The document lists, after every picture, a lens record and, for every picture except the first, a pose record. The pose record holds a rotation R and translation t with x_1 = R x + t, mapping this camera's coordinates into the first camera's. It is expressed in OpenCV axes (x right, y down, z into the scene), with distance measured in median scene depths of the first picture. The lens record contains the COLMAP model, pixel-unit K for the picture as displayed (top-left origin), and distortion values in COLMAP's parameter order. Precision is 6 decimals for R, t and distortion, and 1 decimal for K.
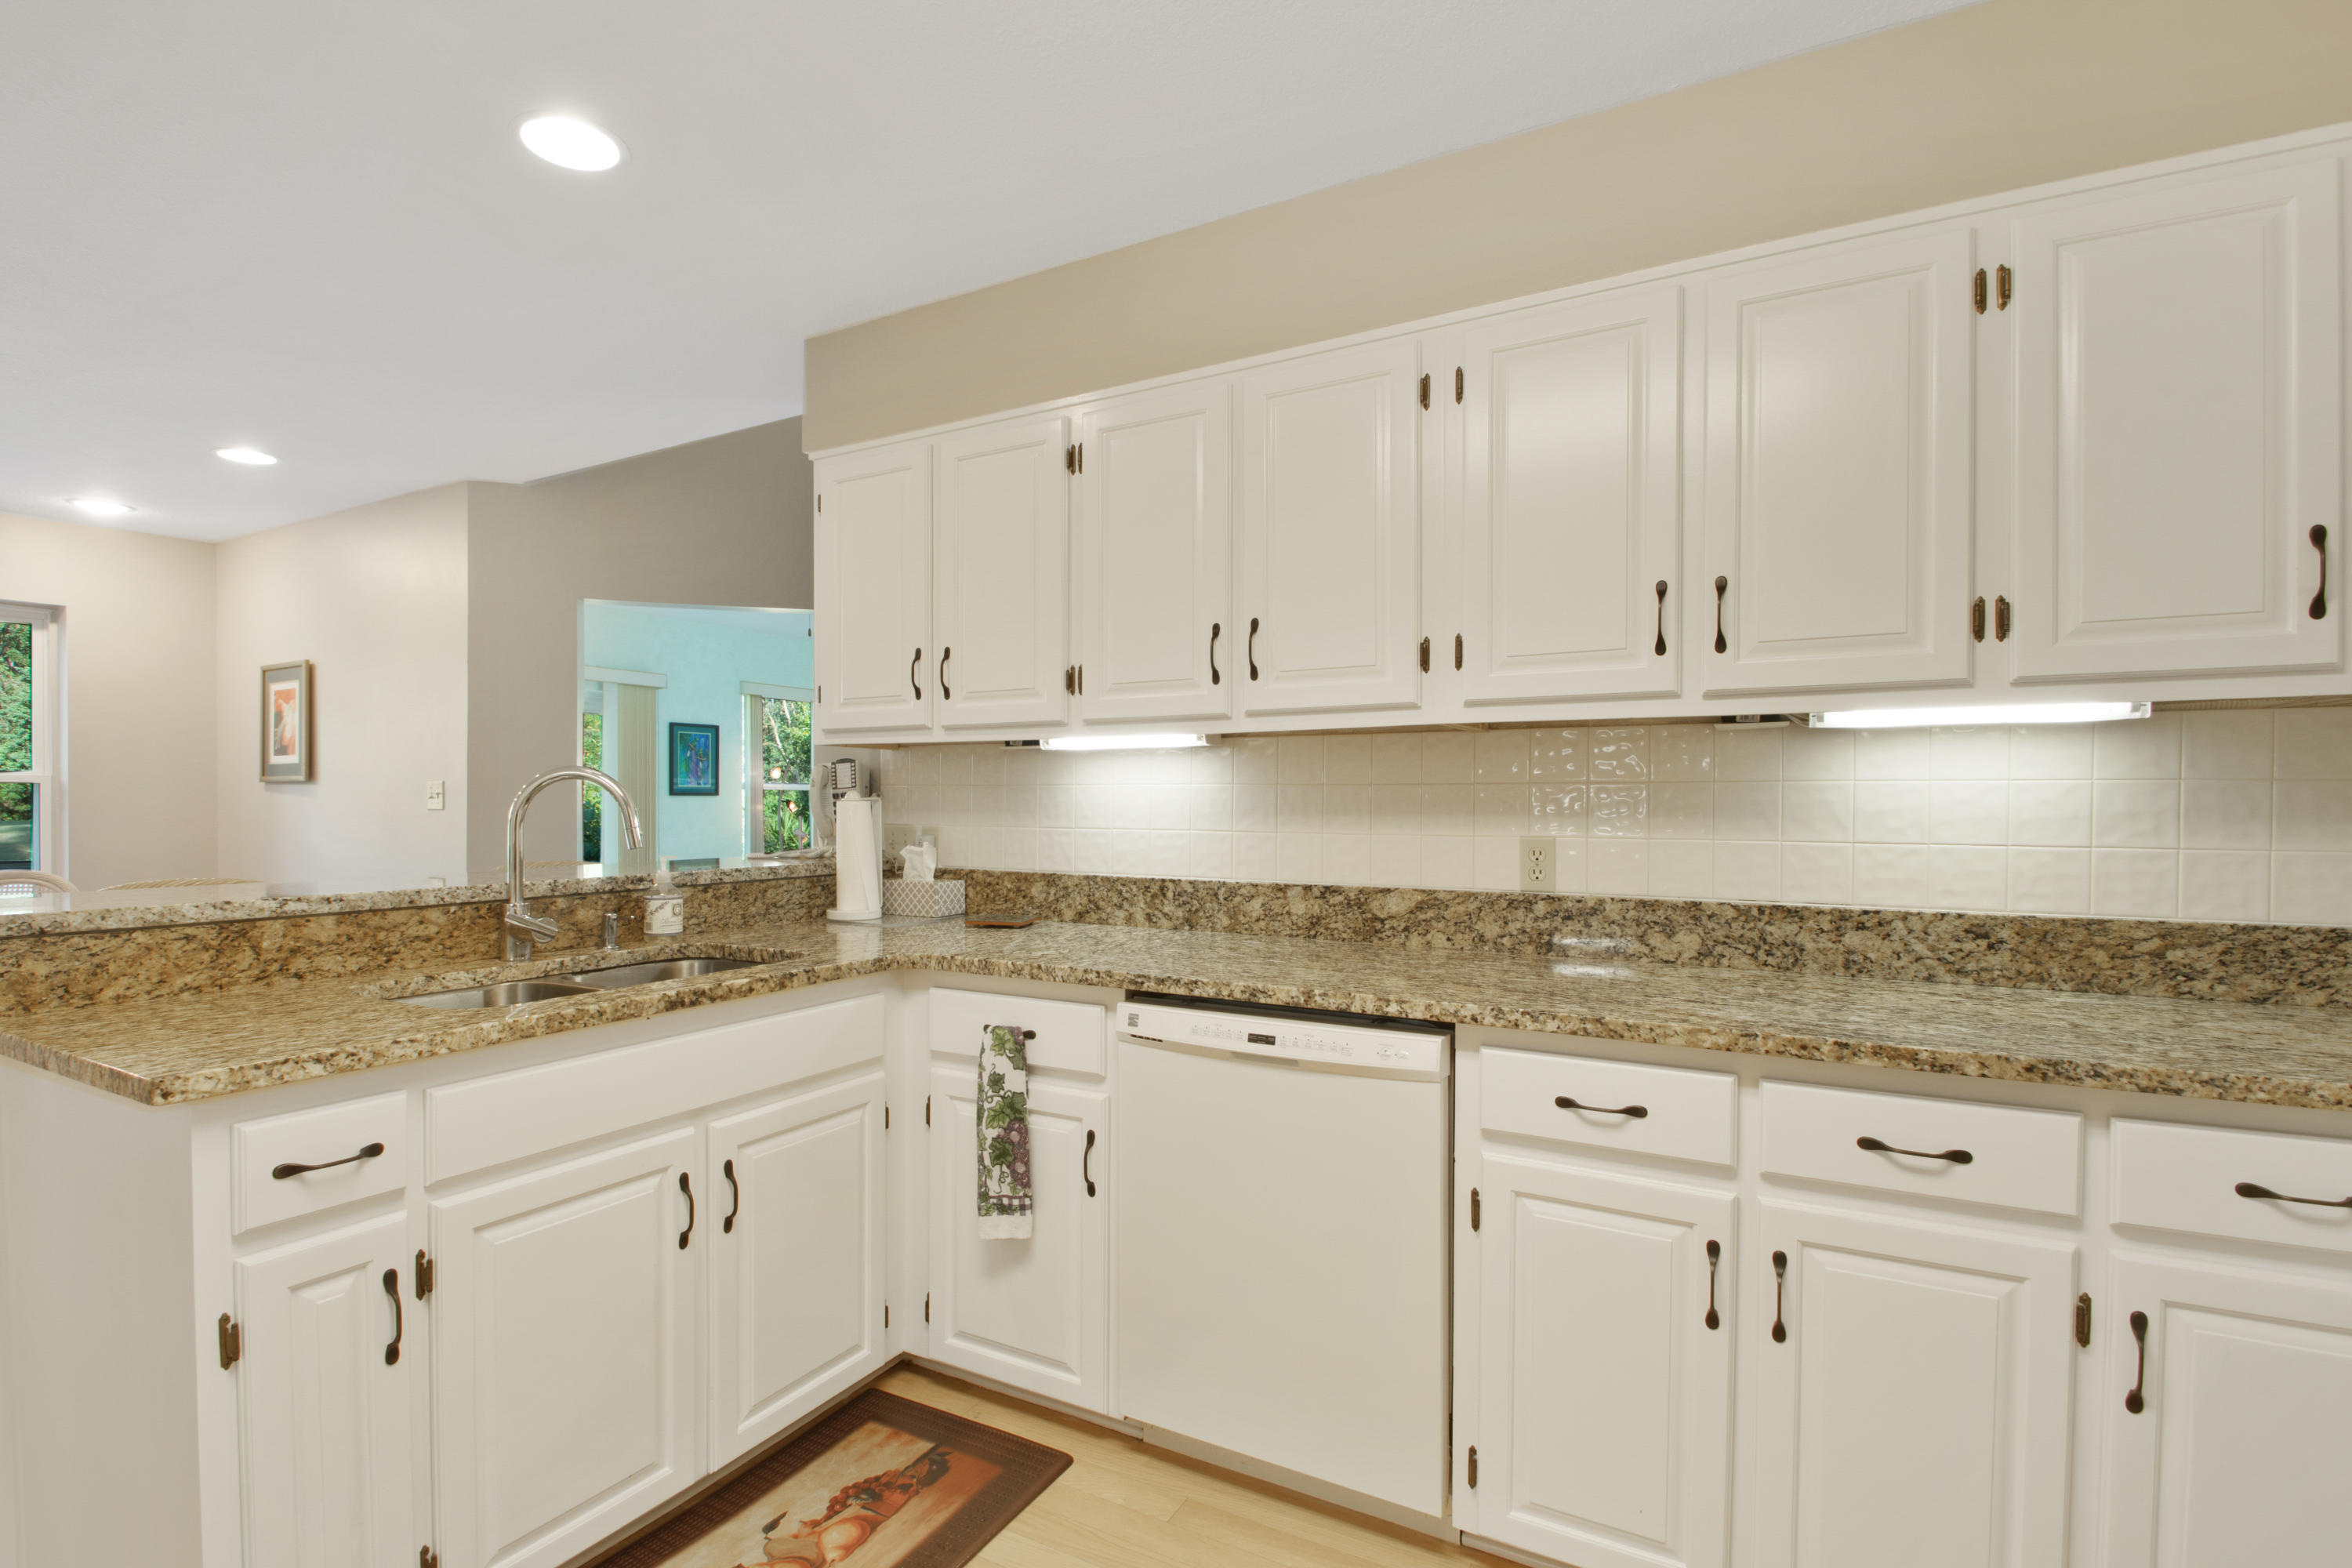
lens RADIAL K [[1134.2, 0, 1131.6], [0, 1134.2, 821.7], [0, 0, 1]] dist [0.001300, -0.008113]
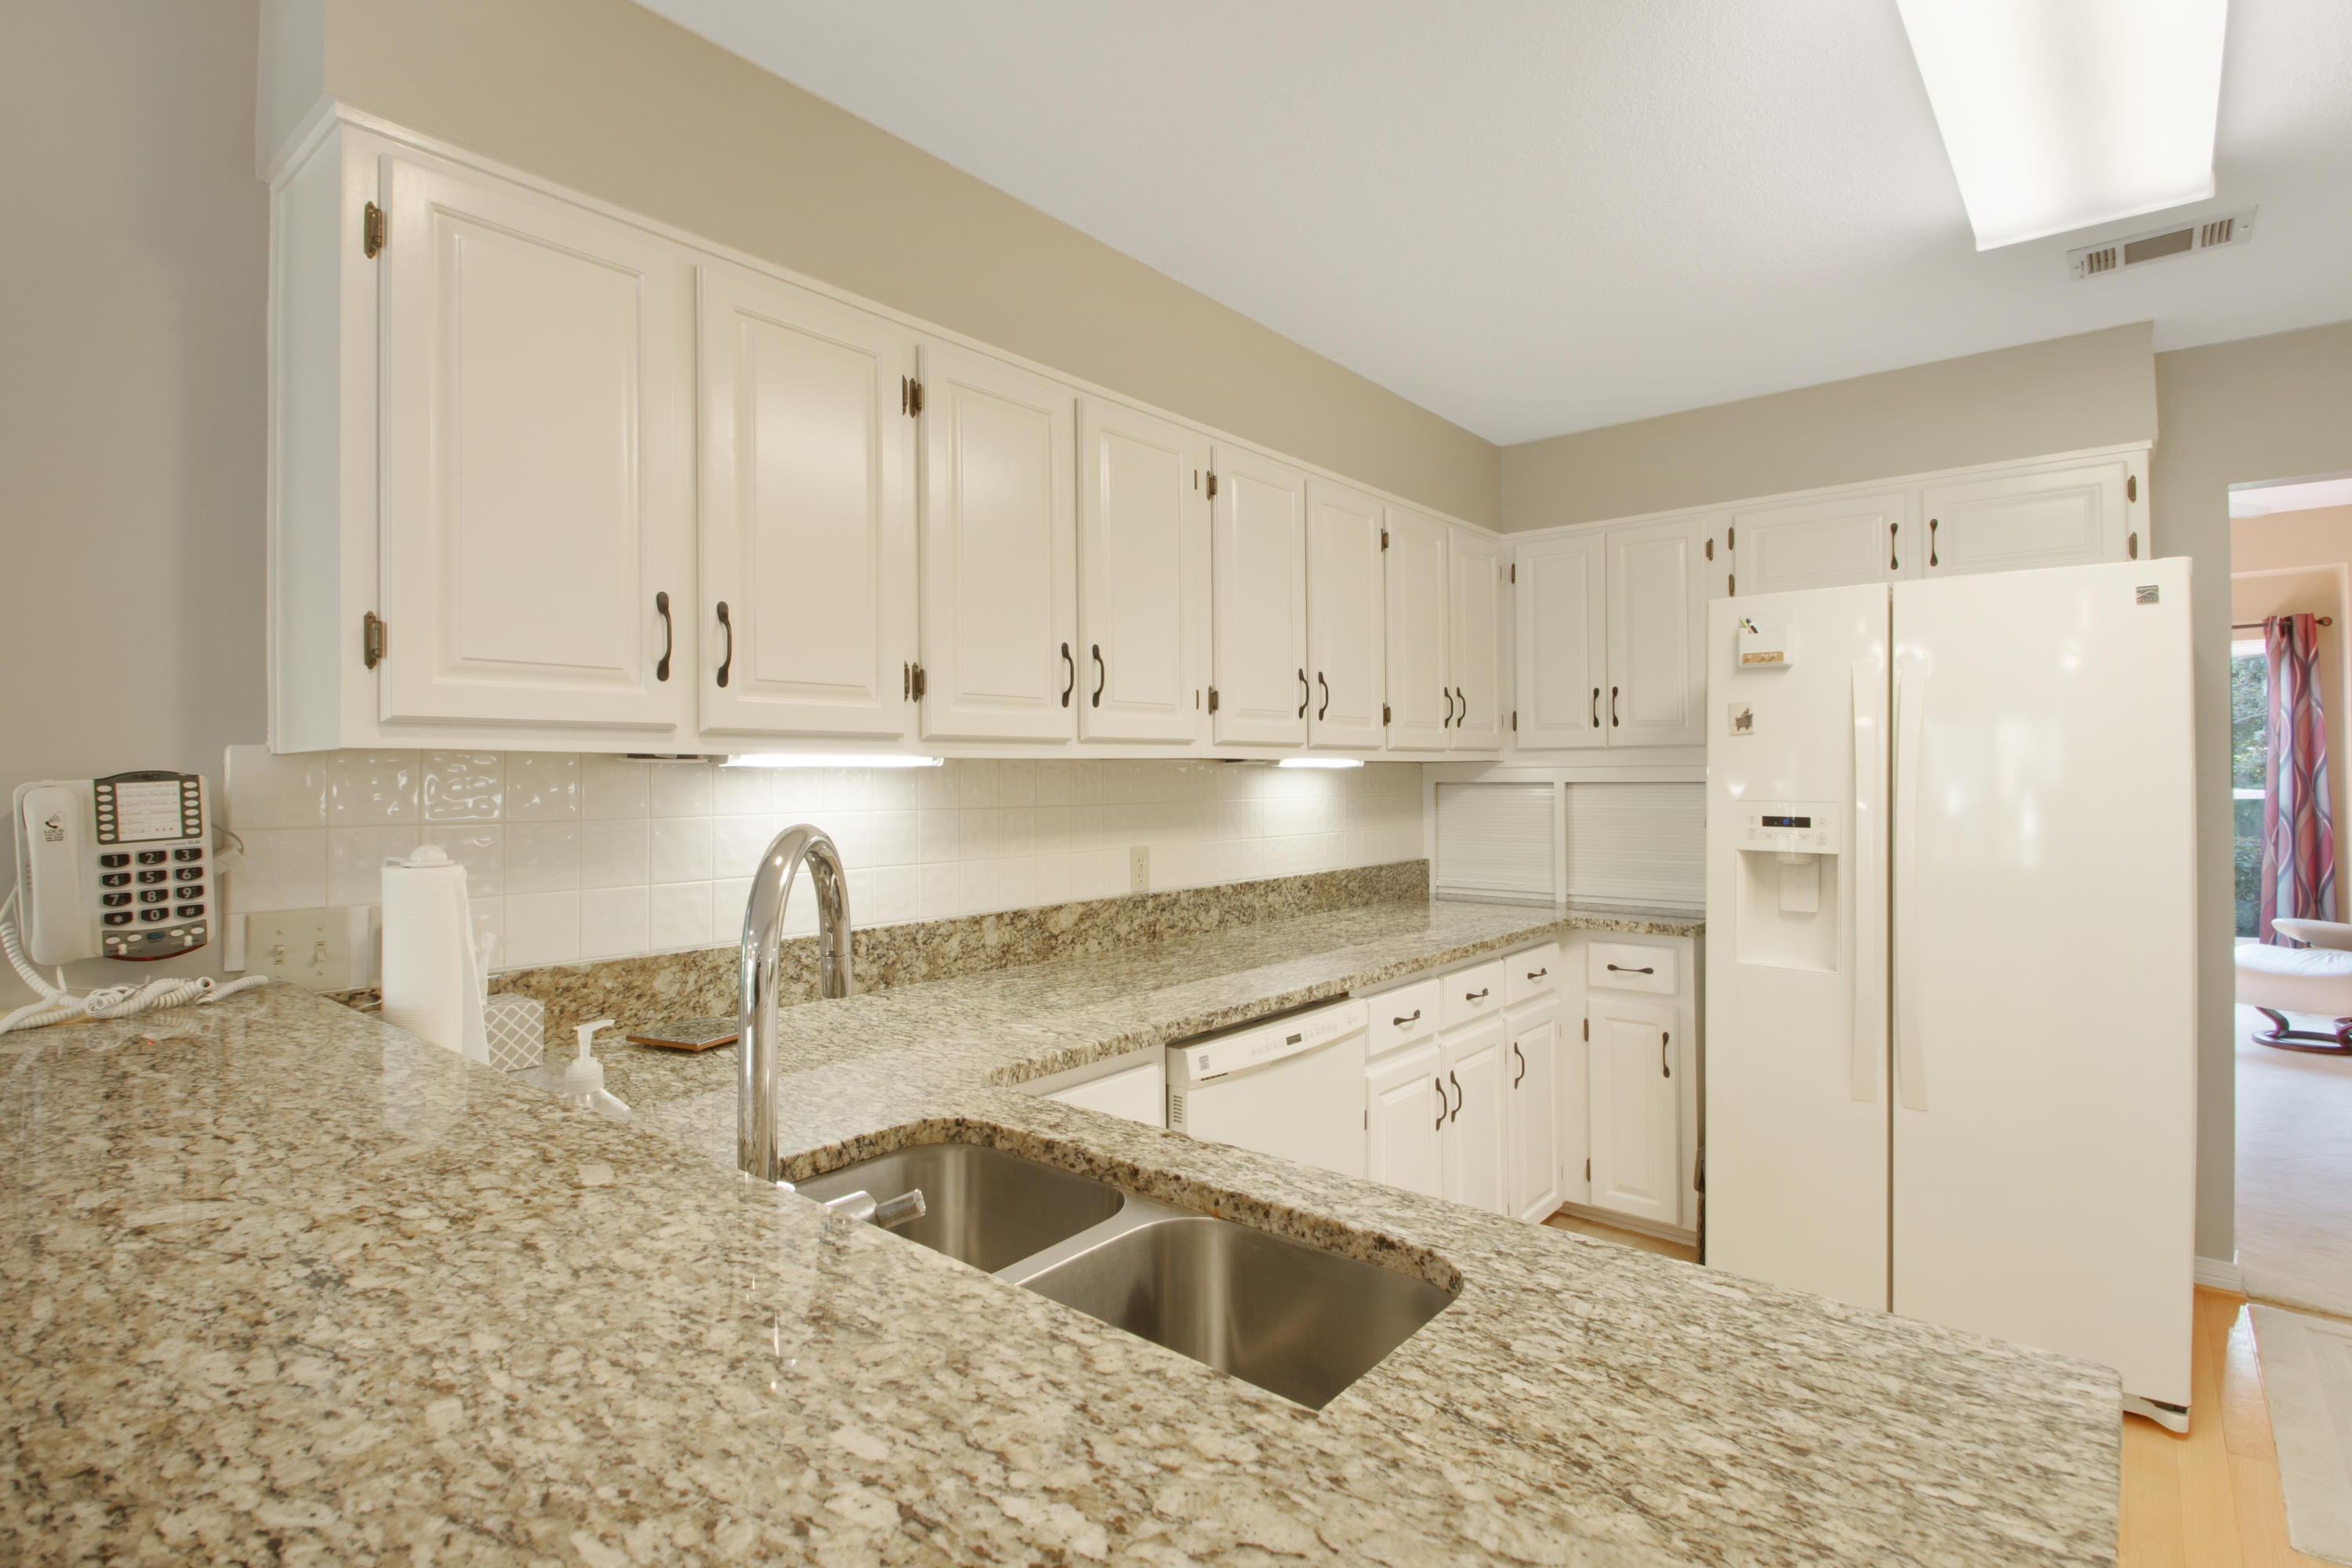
lens RADIAL K [[1134.2, 0, 1140.5], [0, 1134.2, 760.6], [0, 0, 1]] dist [0.001300, -0.008113]
pose [[0.170599, 0.012018, 0.985267, -0.798038], [0.026203, 0.999517, -0.016729, -0.056297], [-0.984992, 0.028671, 0.170202, 0.728641]]
